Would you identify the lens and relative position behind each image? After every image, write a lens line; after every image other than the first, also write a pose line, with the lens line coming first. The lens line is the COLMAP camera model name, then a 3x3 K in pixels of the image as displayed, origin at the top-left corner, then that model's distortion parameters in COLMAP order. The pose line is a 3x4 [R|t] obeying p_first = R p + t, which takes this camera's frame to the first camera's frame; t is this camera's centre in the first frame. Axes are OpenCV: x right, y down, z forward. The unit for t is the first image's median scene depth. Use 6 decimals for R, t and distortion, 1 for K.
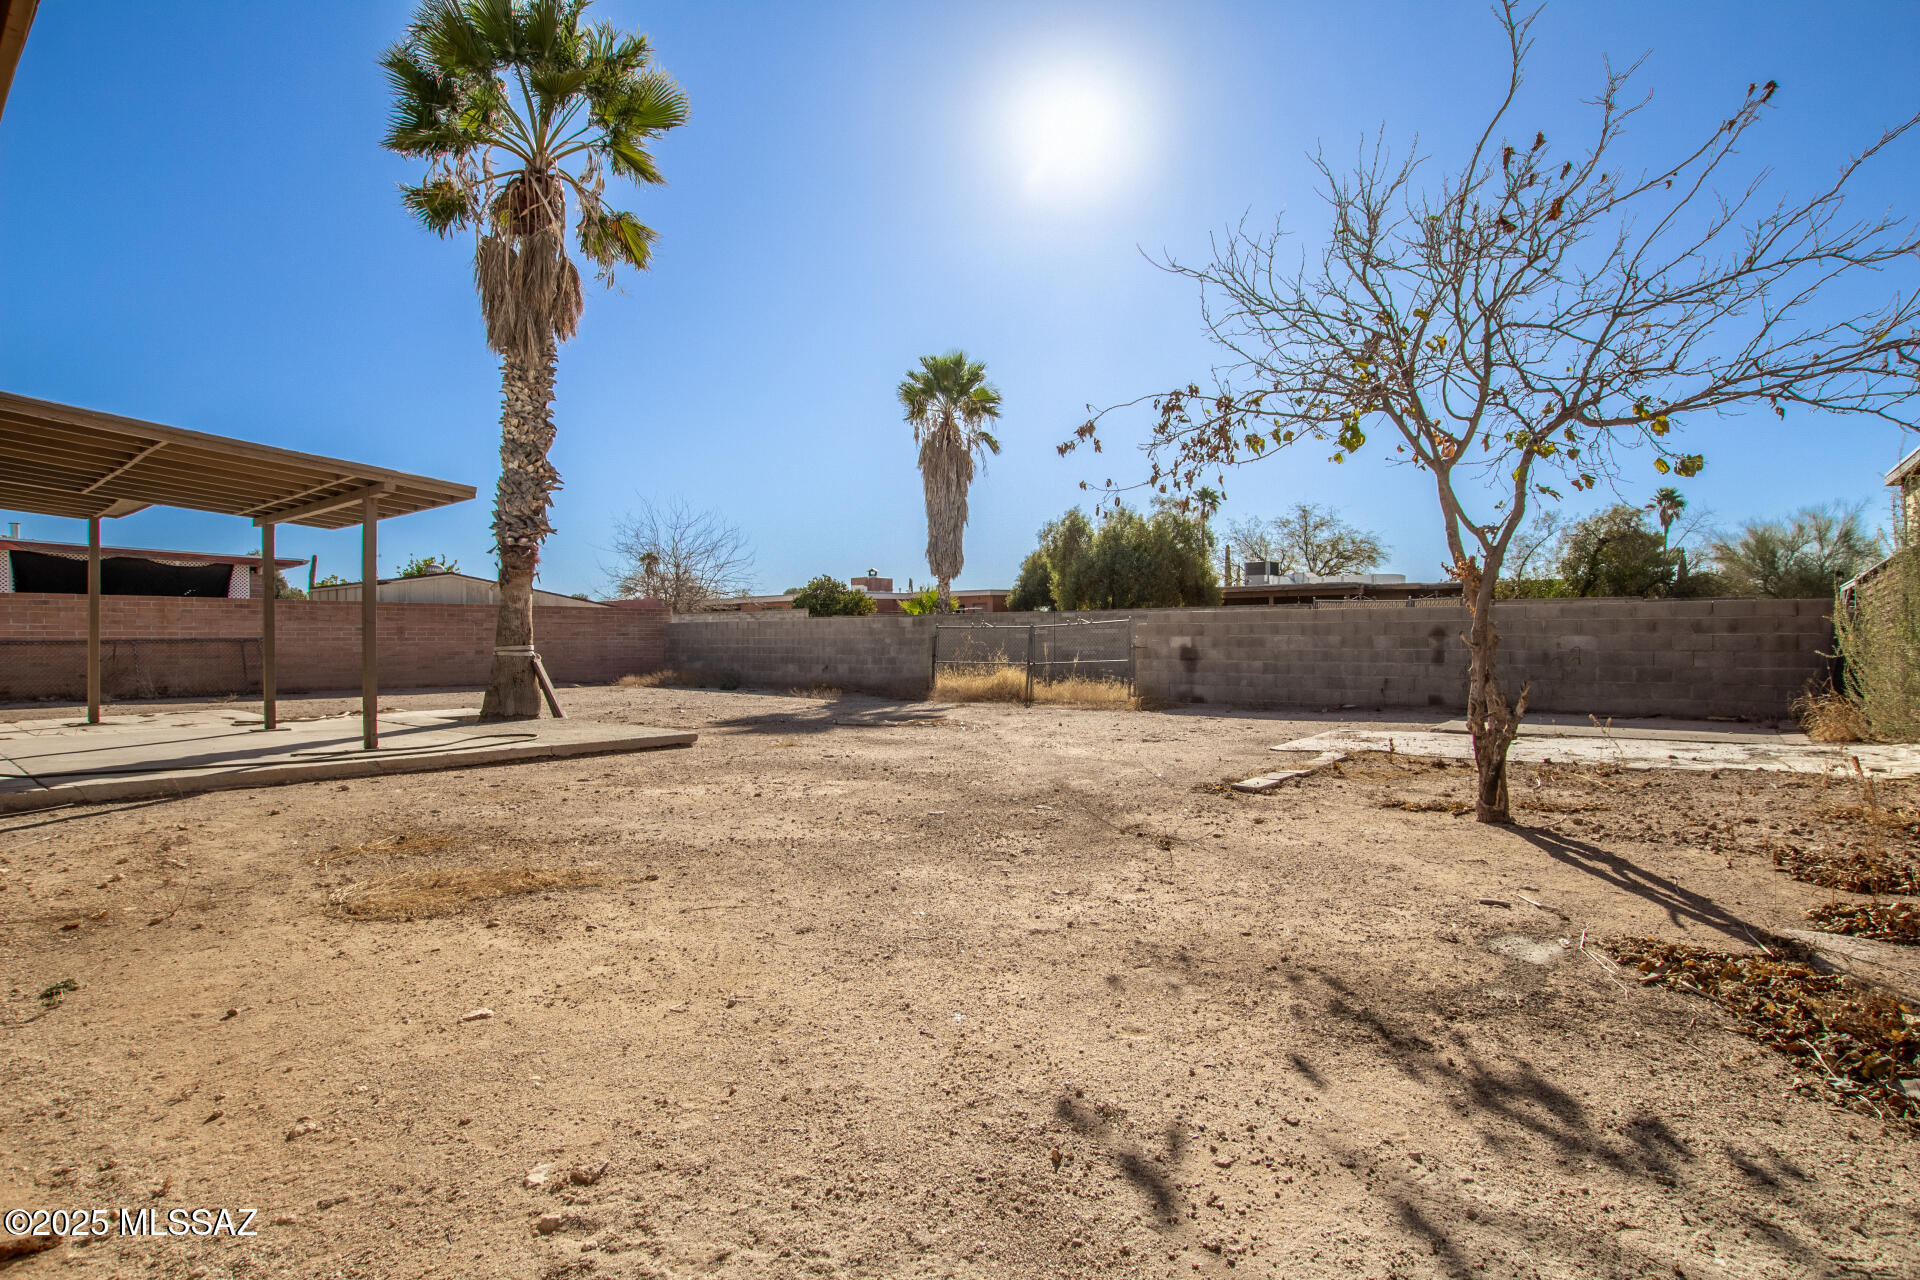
lens RADIAL K [[944.7, 0, 968.3], [0, 944.7, 631.9], [0, 0, 1]] dist [-0.032645, -0.000815]
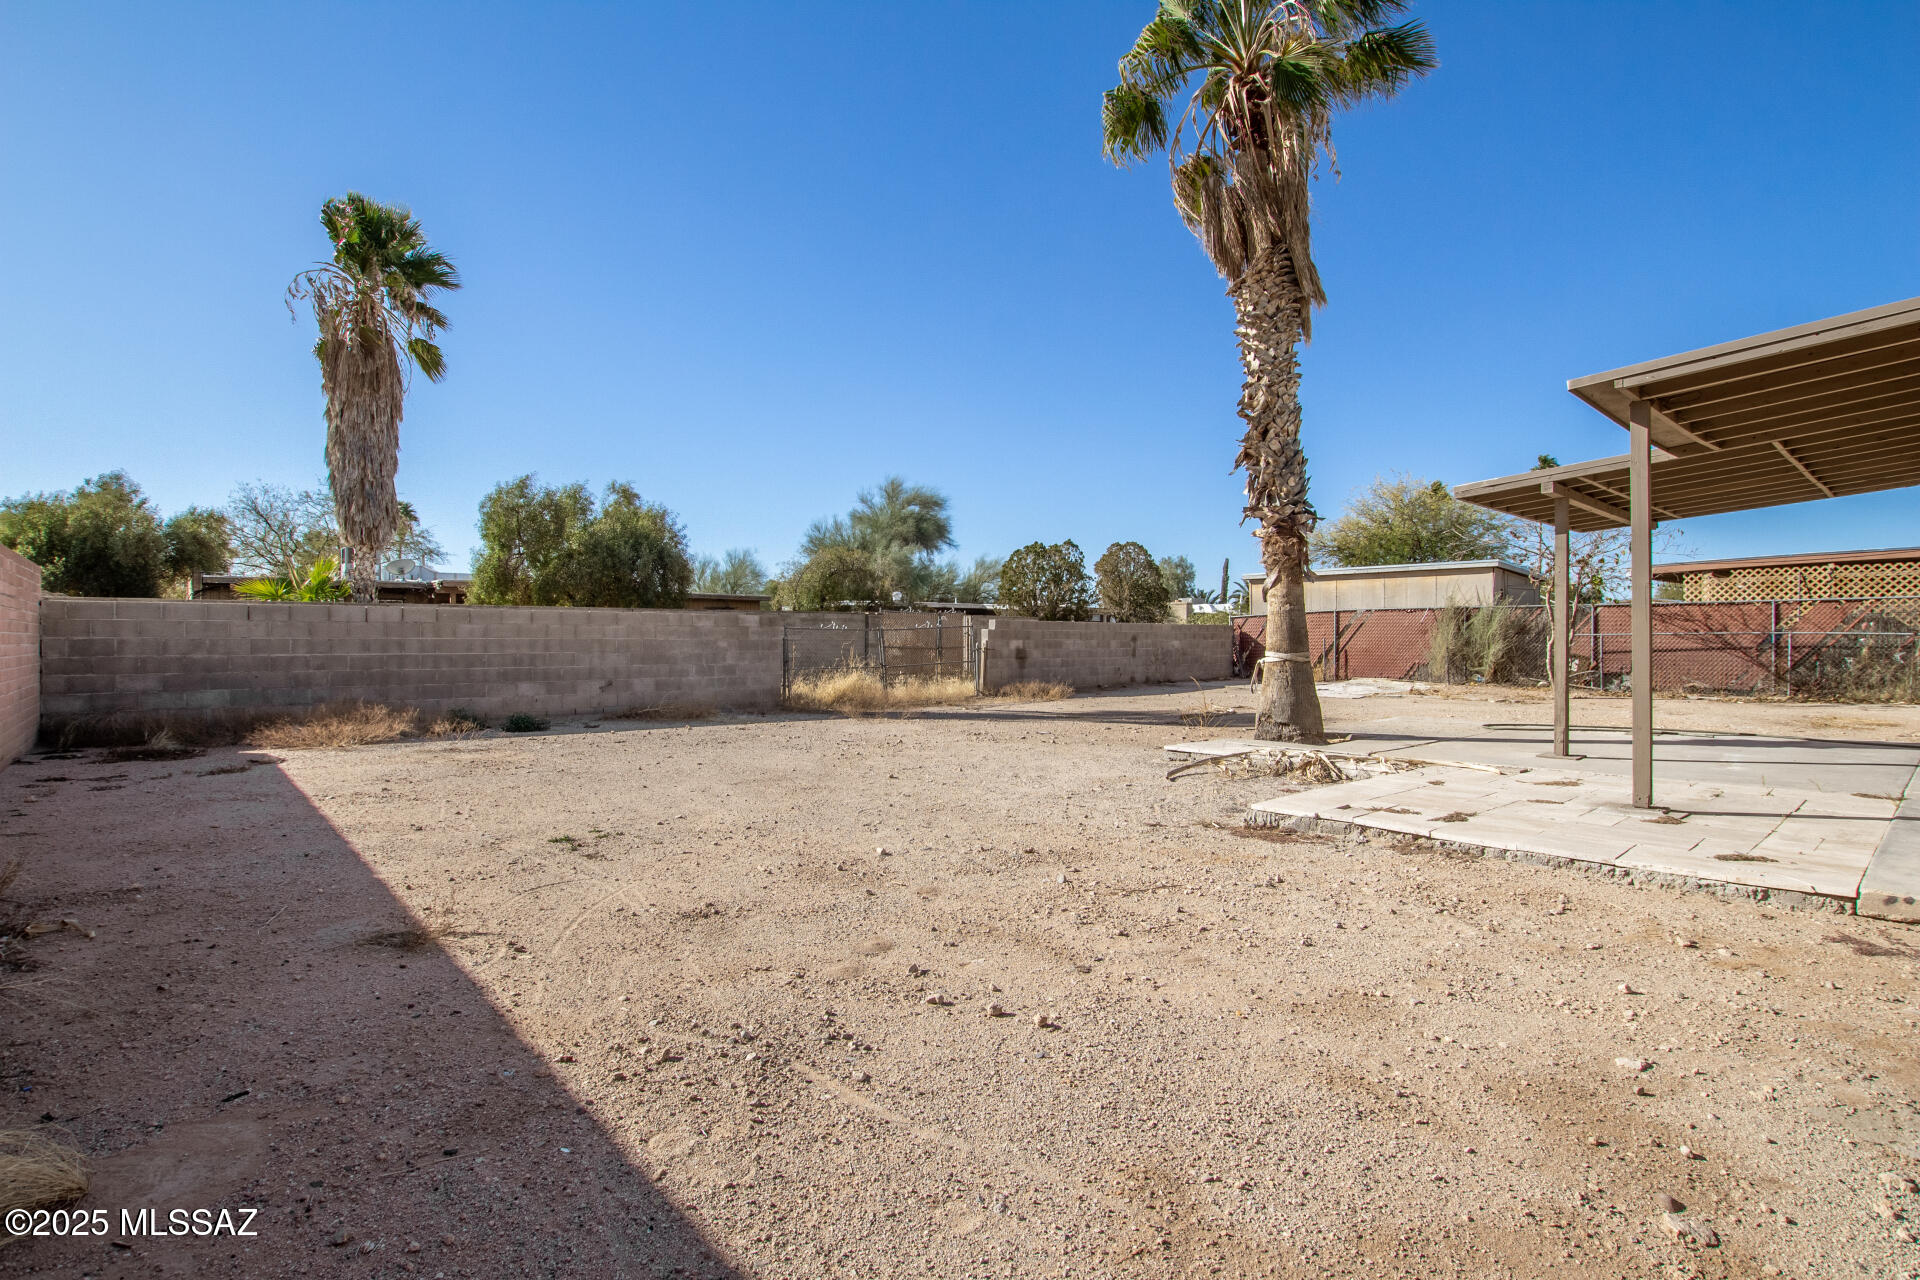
lens RADIAL K [[944.7, 0, 963.5], [0, 944.7, 640.9], [0, 0, 1]] dist [-0.032645, -0.000815]
pose [[0.177161, 0.001654, 0.984181, -0.814123], [-0.008195, 0.999966, -0.000205, 0.005373], [-0.984148, -0.008029, 0.177168, 0.679869]]
